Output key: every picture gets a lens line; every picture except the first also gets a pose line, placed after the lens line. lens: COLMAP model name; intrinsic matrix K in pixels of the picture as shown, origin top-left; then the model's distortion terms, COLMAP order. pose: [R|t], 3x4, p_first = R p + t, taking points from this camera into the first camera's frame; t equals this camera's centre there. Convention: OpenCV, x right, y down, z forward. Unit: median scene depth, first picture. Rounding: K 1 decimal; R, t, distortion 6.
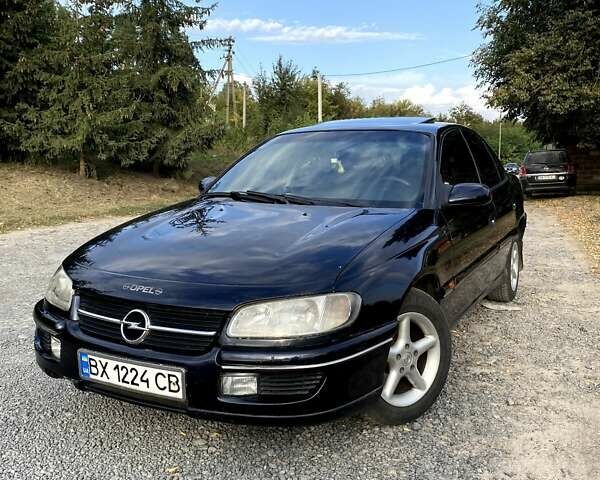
lens RADIAL K [[602.8, 0, 307.3], [0, 602.8, 240.2], [0, 0, 1]] dist [0.073685, -0.145959]
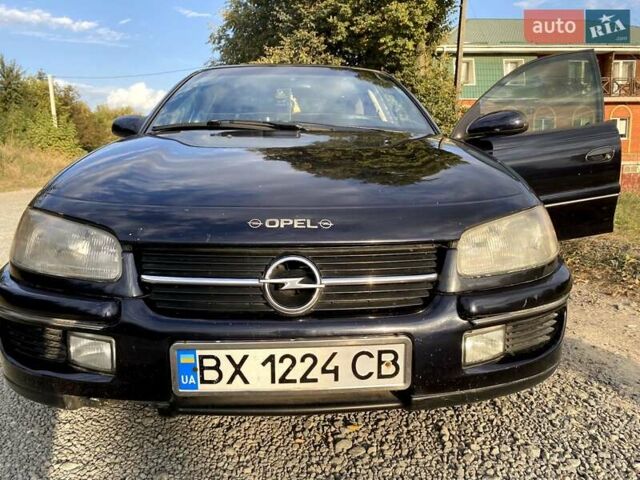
lens RADIAL K [[492.0, 0, 317.0], [0, 492.0, 225.4], [0, 0, 1]] dist [0.022117, -0.005471]
pose [[0.865368, -0.076717, 0.495230, -0.225314], [0.076312, 0.996861, 0.021078, 0.034457], [-0.495292, 0.019552, 0.868506, 0.258274]]
